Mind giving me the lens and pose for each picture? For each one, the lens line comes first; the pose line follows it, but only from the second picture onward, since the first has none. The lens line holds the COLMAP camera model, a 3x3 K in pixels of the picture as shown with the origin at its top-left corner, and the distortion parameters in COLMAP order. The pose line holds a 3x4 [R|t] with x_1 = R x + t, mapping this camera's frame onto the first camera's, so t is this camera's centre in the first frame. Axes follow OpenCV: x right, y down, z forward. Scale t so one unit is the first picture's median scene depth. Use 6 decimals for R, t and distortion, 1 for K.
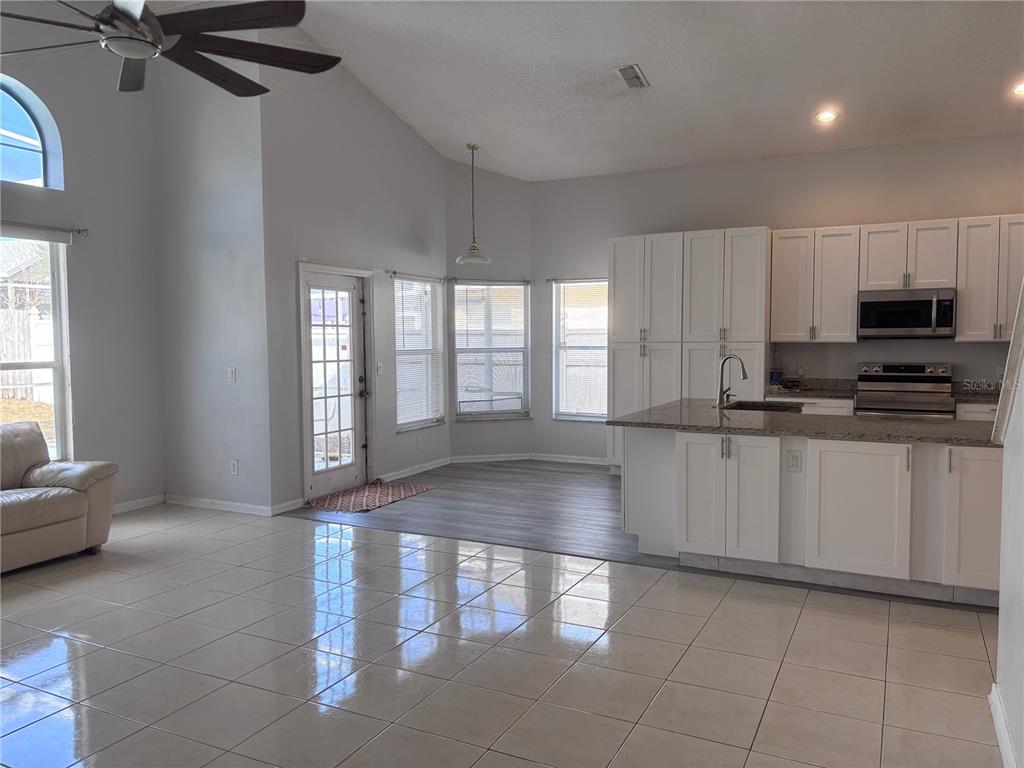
lens RADIAL K [[767.4, 0, 512.0], [0, 767.4, 384.0], [0, 0, 1]] dist [0.028907, -0.003940]
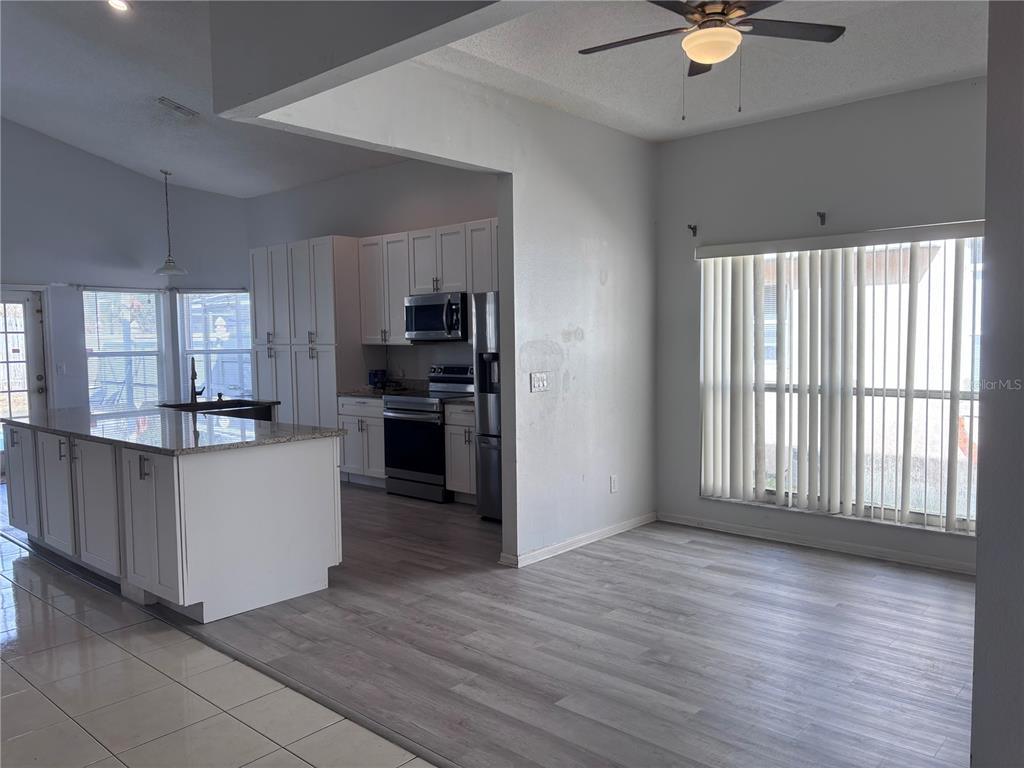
lens RADIAL K [[767.4, 0, 512.0], [0, 767.4, 384.0], [0, 0, 1]] dist [0.028907, -0.003940]
pose [[0.967660, 0.007727, -0.252139, 0.802301], [-0.006410, 0.999961, 0.006047, -0.008304], [0.252176, -0.004235, 0.967672, 0.035677]]
